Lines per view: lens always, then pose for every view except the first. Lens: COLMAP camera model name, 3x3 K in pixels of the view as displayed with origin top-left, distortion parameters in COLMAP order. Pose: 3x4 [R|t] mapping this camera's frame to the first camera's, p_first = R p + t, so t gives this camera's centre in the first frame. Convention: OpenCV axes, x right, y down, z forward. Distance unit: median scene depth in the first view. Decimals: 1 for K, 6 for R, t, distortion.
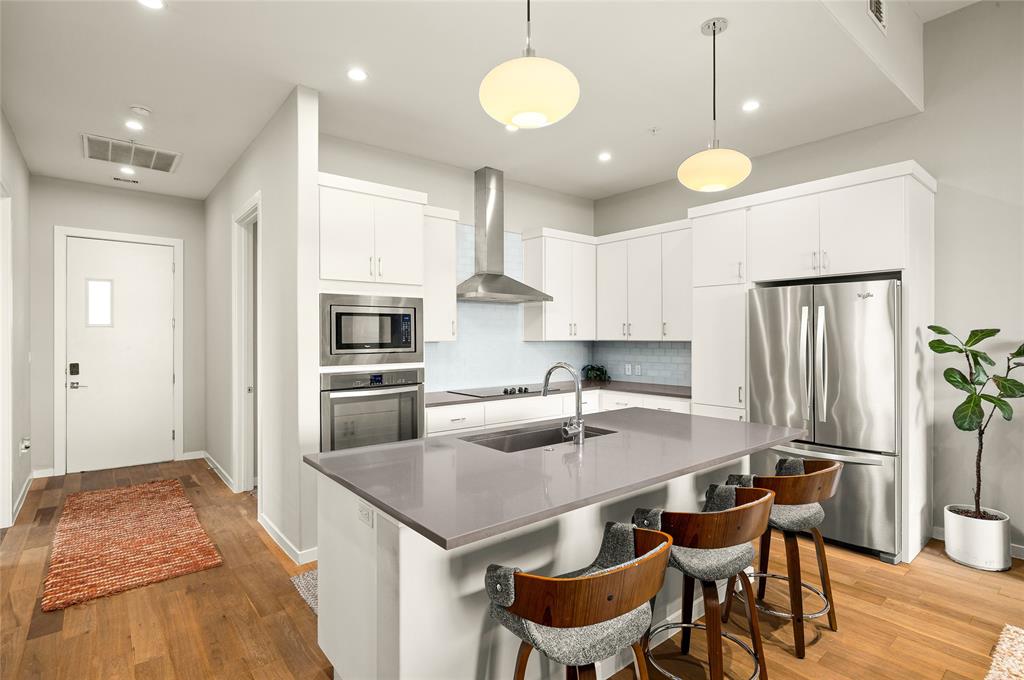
lens RADIAL K [[504.7, 0, 512.5], [0, 504.7, 336.5], [0, 0, 1]] dist [-0.003357, 0.000817]
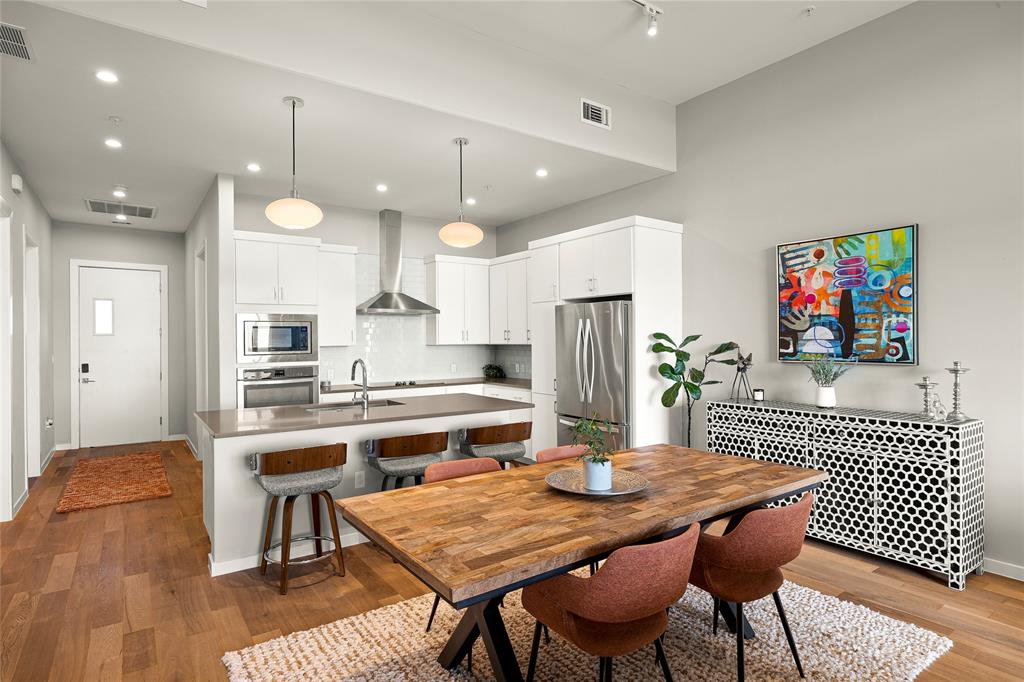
lens RADIAL K [[549.0, 0, 513.9], [0, 549.0, 339.9], [0, 0, 1]] dist [0.000506, -0.000119]
pose [[0.997176, -0.005307, -0.074909, 0.413752], [0.005405, 0.999985, 0.001116, -0.004769], [0.074902, -0.001518, 0.997190, -0.402918]]
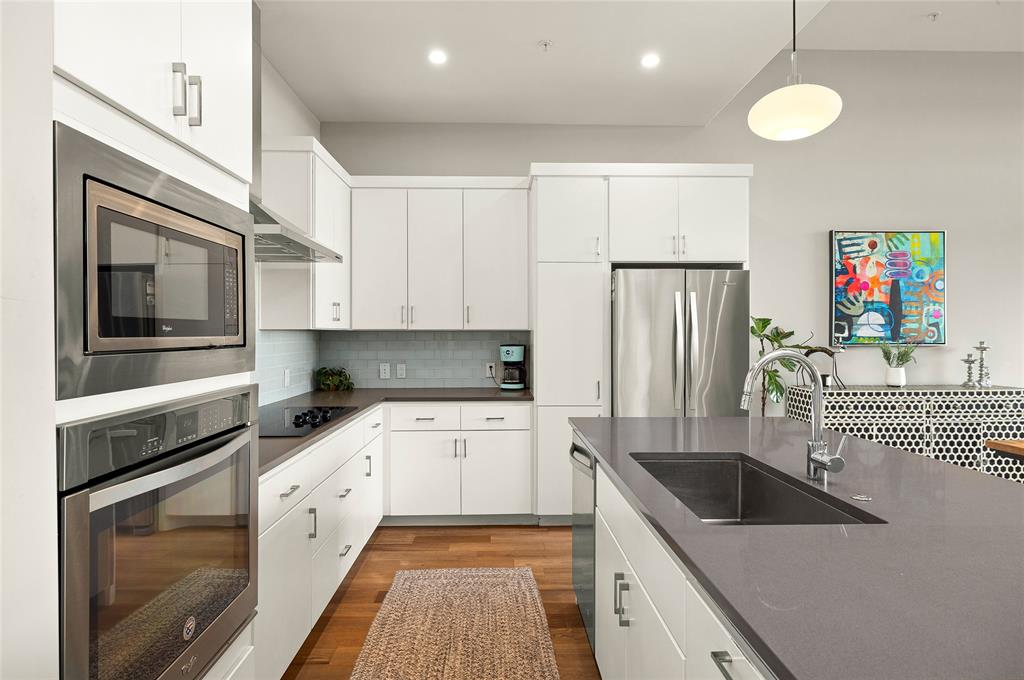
lens RADIAL K [[549.0, 0, 512.0], [0, 549.0, 335.1], [0, 0, 1]] dist [0.000506, -0.000119]
pose [[0.614506, 0.000758, 0.788912, -0.353577], [0.000381, 0.999999, -0.001257, 0.019902], [-0.788912, 0.001073, 0.614505, 0.490004]]
